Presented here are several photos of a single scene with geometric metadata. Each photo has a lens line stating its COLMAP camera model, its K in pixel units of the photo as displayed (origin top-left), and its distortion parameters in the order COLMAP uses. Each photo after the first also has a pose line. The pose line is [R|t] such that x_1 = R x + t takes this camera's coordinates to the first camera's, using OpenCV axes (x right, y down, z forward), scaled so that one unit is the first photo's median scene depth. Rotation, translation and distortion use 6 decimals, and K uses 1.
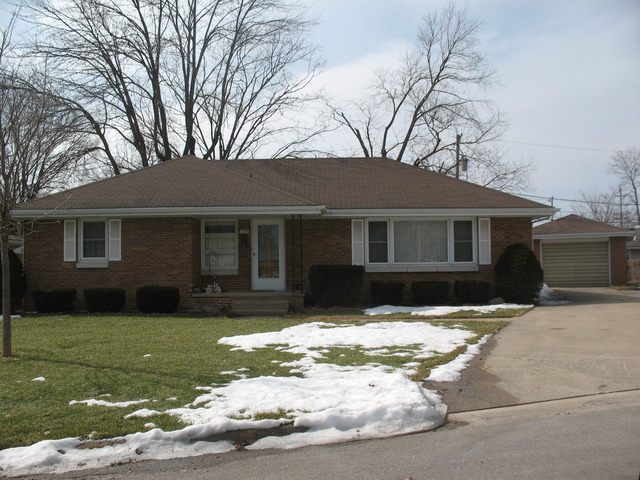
lens RADIAL K [[672.7, 0, 321.4], [0, 672.7, 242.6], [0, 0, 1]] dist [-0.125904, 0.097297]
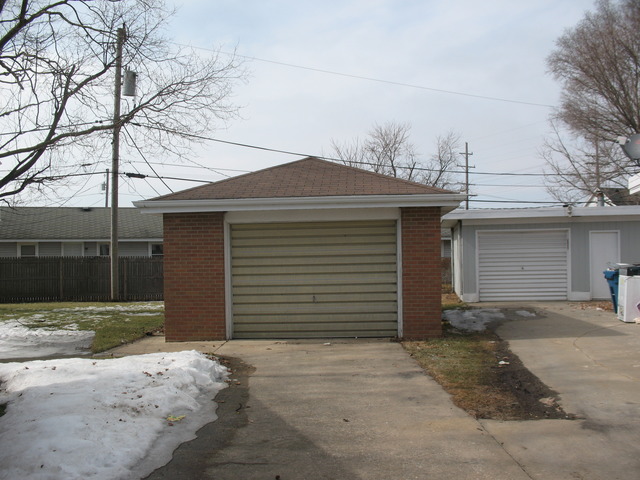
lens RADIAL K [[668.5, 0, 320.0], [0, 668.5, 240.0], [0, 0, 1]] dist [-0.116540, 0.042593]
pose [[0.937523, 0.011054, 0.347748, 0.193973], [-0.013556, 0.999897, 0.004764, 0.006486], [-0.347659, -0.009180, 0.937576, 0.488755]]
